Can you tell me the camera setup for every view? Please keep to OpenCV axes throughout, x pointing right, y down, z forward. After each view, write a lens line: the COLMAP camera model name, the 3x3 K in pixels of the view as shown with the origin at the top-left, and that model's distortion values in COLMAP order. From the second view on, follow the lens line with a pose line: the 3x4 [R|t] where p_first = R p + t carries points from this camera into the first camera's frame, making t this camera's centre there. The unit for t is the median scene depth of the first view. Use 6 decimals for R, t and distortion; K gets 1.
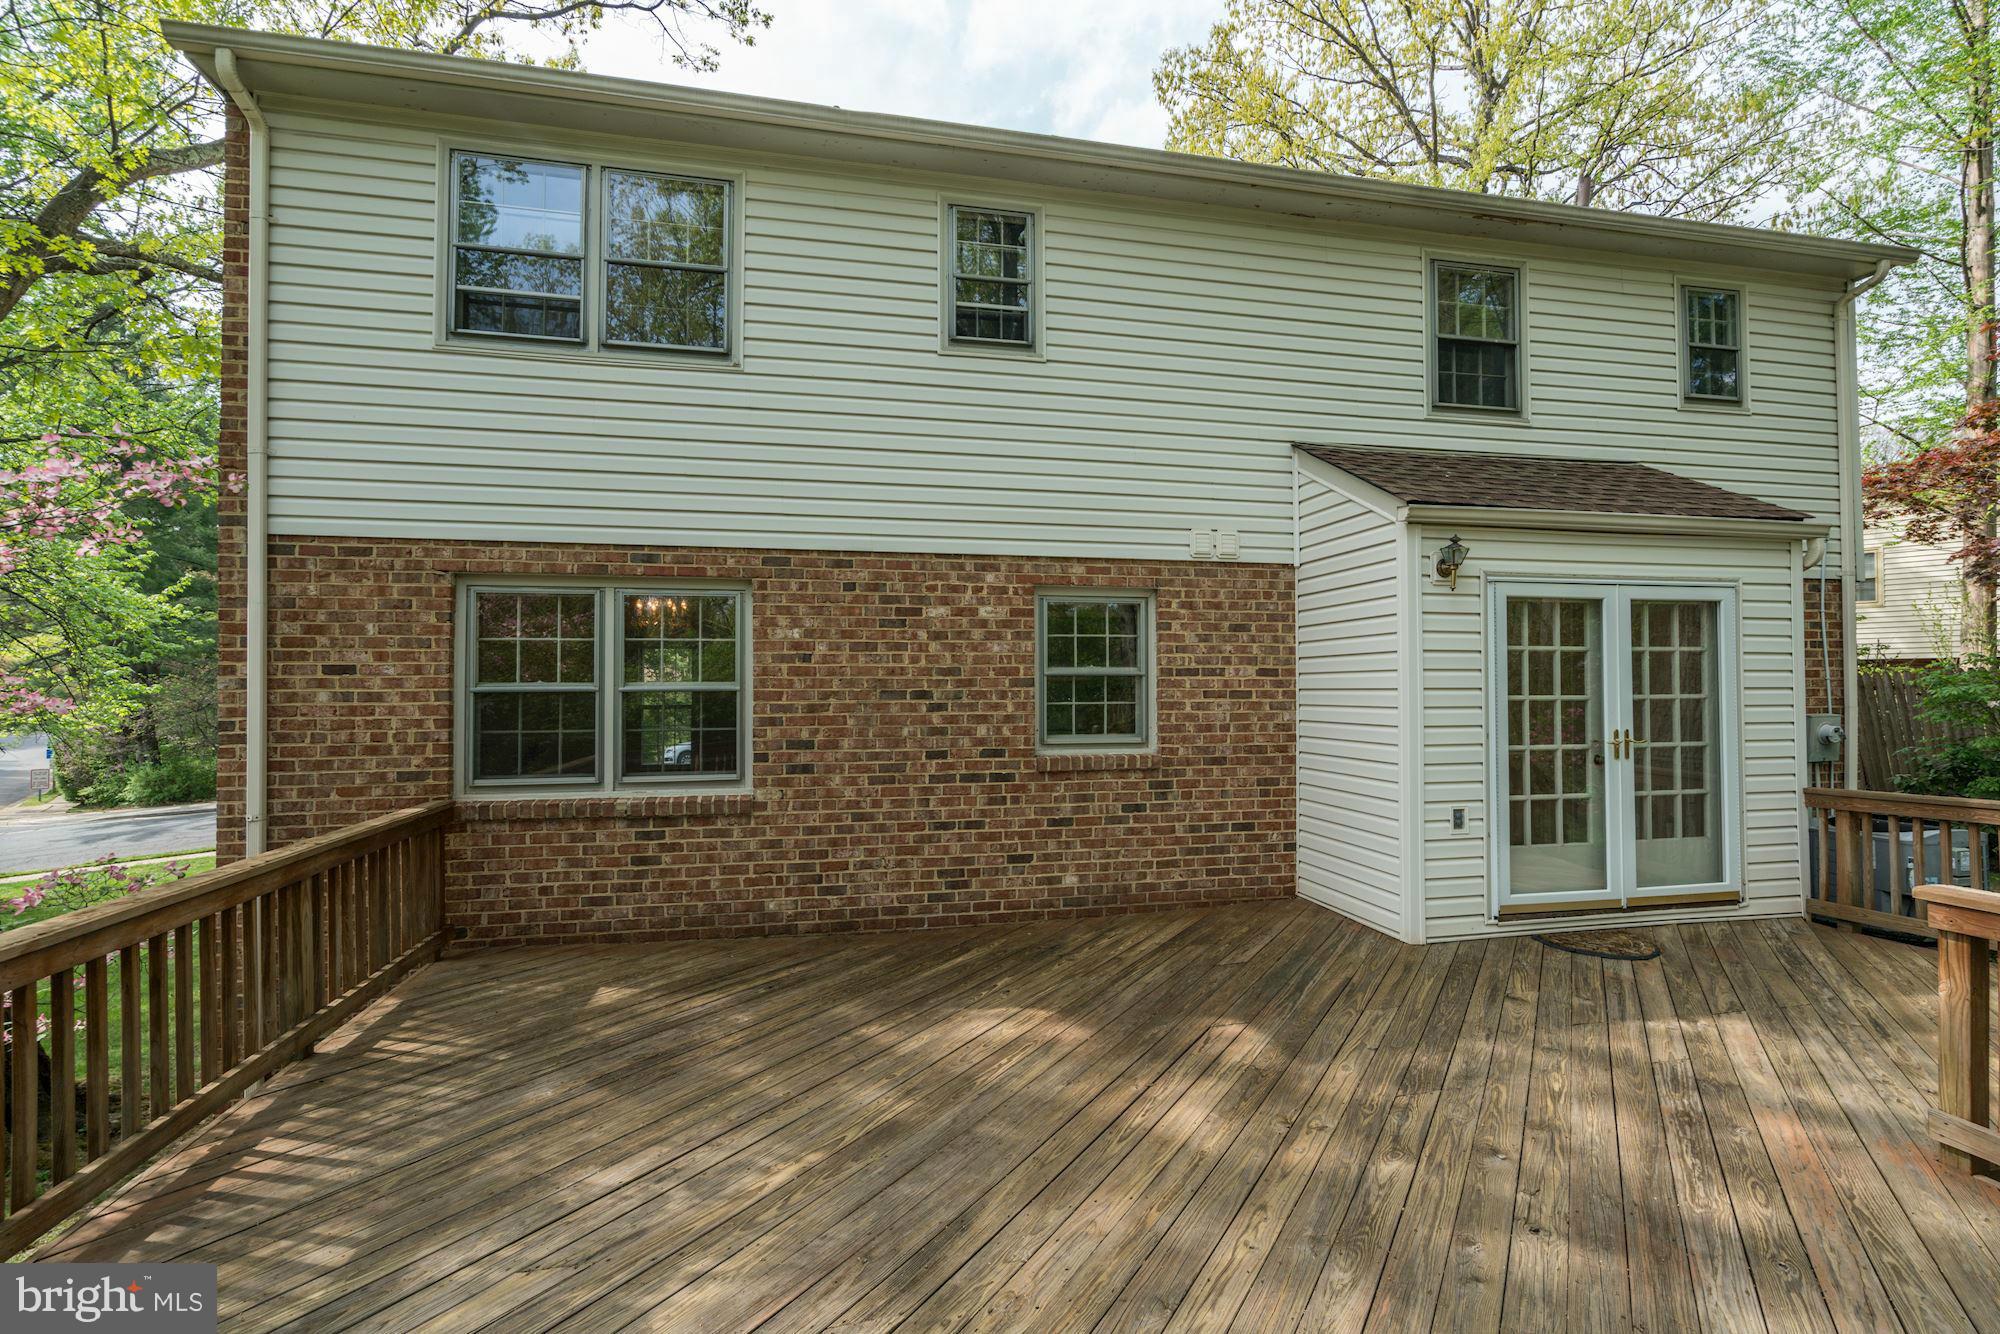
lens RADIAL K [[919.4, 0, 1000.0], [0, 919.4, 667.0], [0, 0, 1]] dist [-0.002238, -0.000021]
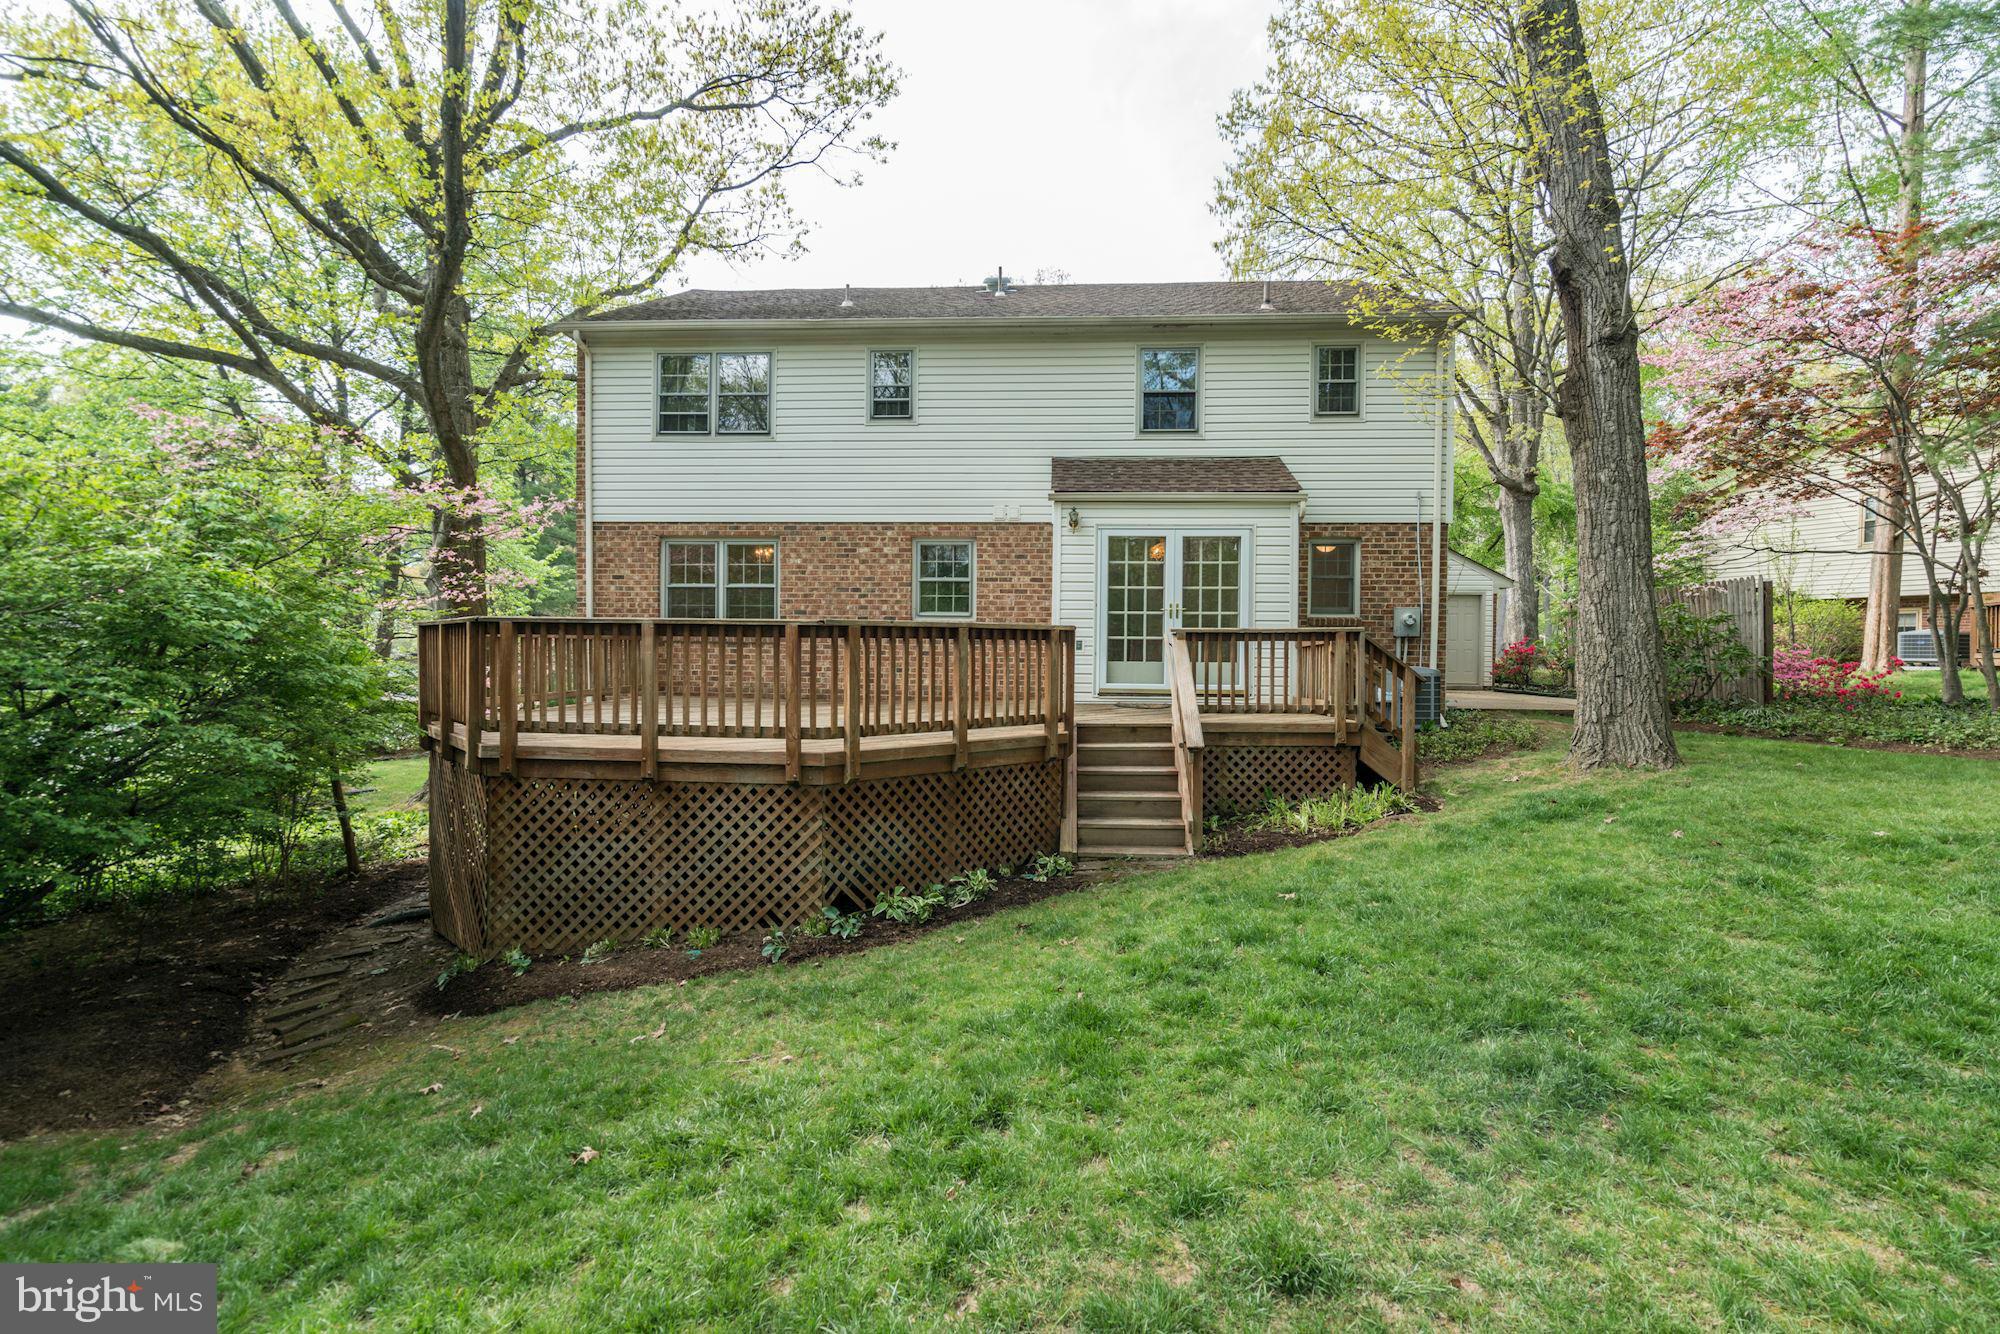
lens RADIAL K [[947.3, 0, 1000.0], [0, 947.3, 667.0], [0, 0, 1]] dist [-0.004461, 0.000118]
pose [[0.958800, 0.017373, -0.283551, 0.834667], [-0.007115, 0.999284, 0.037165, 0.121794], [0.283993, -0.033616, 0.958237, -0.970767]]
